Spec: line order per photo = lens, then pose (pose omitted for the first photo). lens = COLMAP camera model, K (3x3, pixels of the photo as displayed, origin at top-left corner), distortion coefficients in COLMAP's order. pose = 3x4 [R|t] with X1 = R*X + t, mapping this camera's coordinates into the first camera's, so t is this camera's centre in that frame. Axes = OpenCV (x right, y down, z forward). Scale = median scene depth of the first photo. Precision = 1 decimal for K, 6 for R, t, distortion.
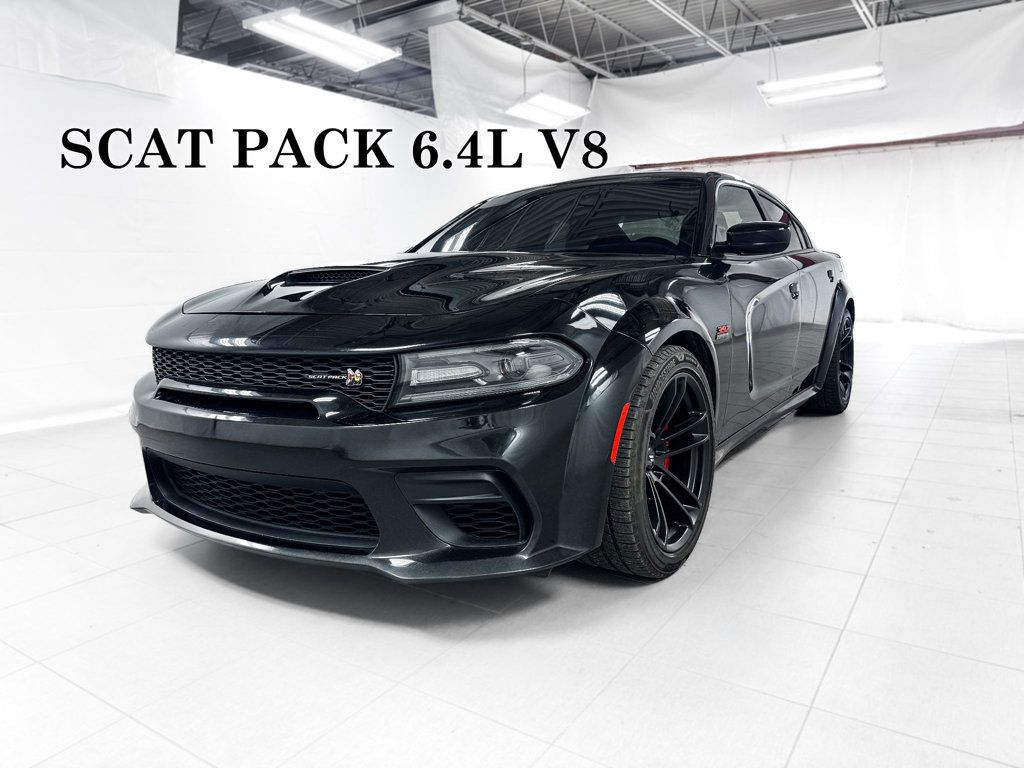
lens RADIAL K [[748.1, 0, 512.0], [0, 748.1, 384.0], [0, 0, 1]] dist [-0.001429, -0.002346]
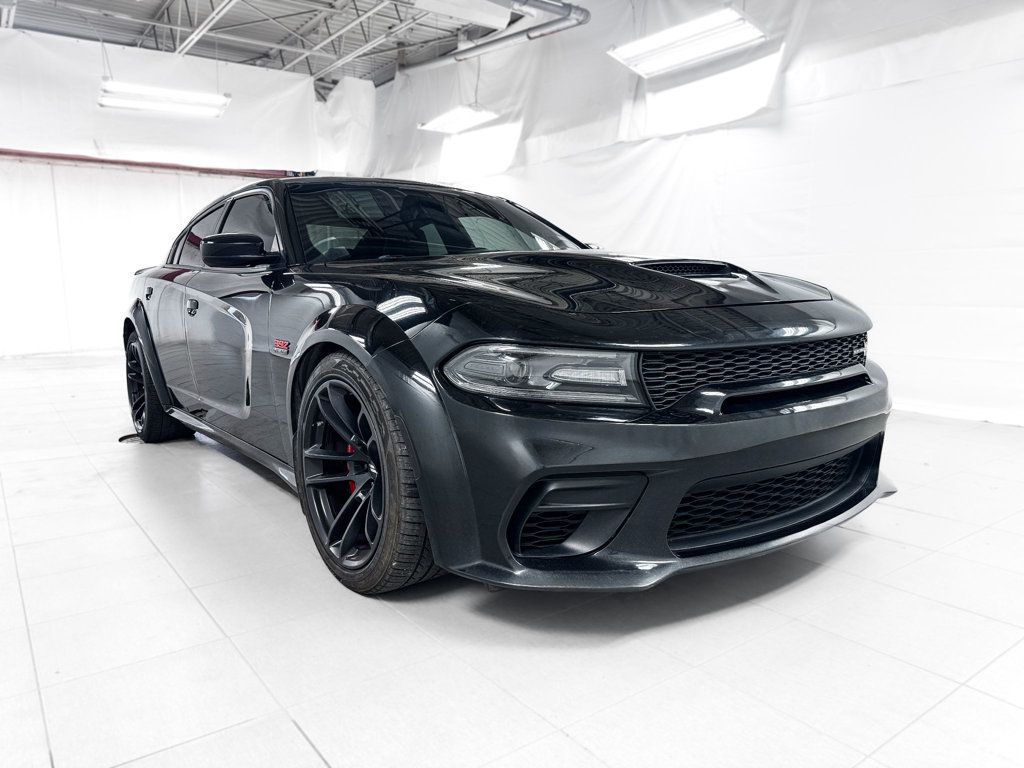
lens RADIAL K [[743.1, 0, 491.9], [0, 743.1, 382.5], [0, 0, 1]] dist [0.042840, -0.049986]
pose [[0.367151, -0.098283, 0.924954, -0.394519], [0.131919, 0.989853, 0.052815, -0.025577], [-0.920759, 0.102628, 0.376391, 0.278937]]
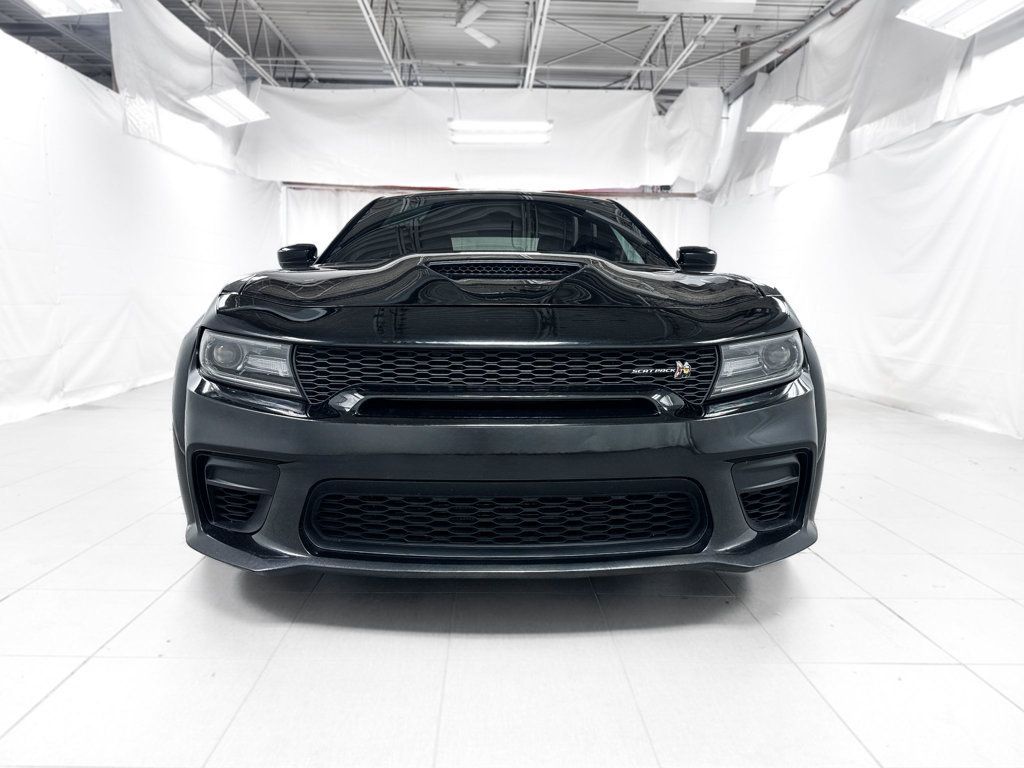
lens RADIAL K [[722.4, 0, 509.5], [0, 722.4, 413.7], [0, 0, 1]] dist [0.039555, -0.059326]
pose [[0.819155, -0.055247, 0.570905, -0.235927], [0.051098, 0.998422, 0.023301, 0.003521], [-0.571292, 0.010085, 0.820685, 0.096085]]
